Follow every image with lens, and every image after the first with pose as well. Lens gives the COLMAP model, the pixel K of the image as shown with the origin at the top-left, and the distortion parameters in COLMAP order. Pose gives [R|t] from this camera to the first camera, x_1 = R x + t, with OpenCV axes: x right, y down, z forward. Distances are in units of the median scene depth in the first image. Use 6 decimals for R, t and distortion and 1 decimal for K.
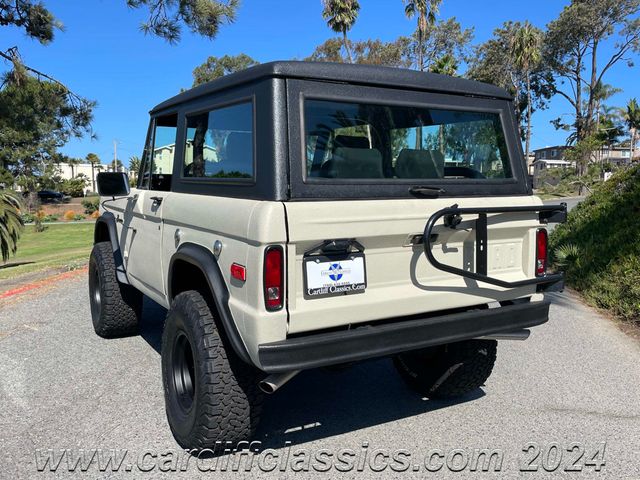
lens RADIAL K [[560.4, 0, 321.2], [0, 560.4, 240.1], [0, 0, 1]] dist [0.029335, -0.050072]
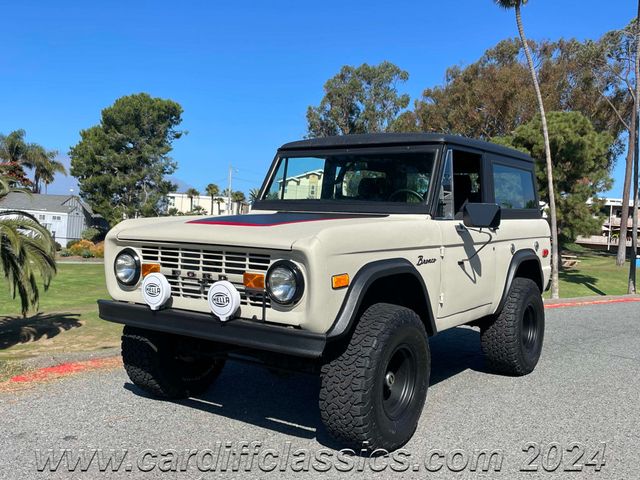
lens RADIAL K [[664.8, 0, 308.9], [0, 664.8, 226.9], [0, 0, 1]] dist [0.067696, 0.000000]
pose [[0.963230, 0.044588, -0.264954, 0.303304], [-0.070477, 0.993534, -0.089017, -0.270256], [0.259271, 0.104417, 0.960143, 2.250195]]
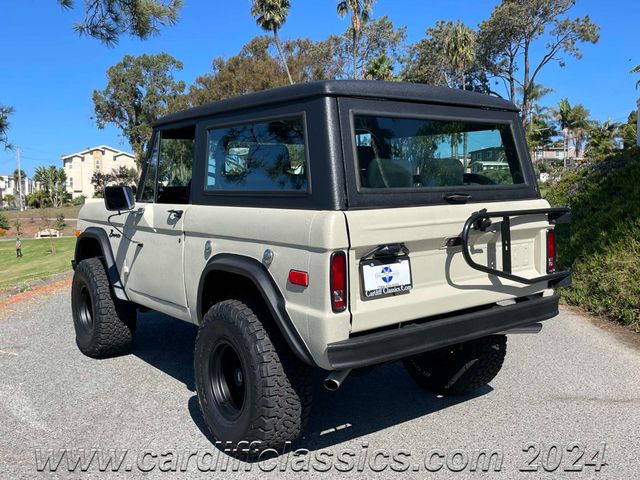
lens RADIAL K [[601.4, 0, 321.6], [0, 601.4, 236.2], [0, 0, 1]] dist [0.013906, 0.000000]
pose [[0.992701, -0.032374, 0.116172, -0.110266], [0.035166, 0.999138, -0.022062, 0.002113], [-0.115358, 0.025986, 0.992984, -0.065689]]
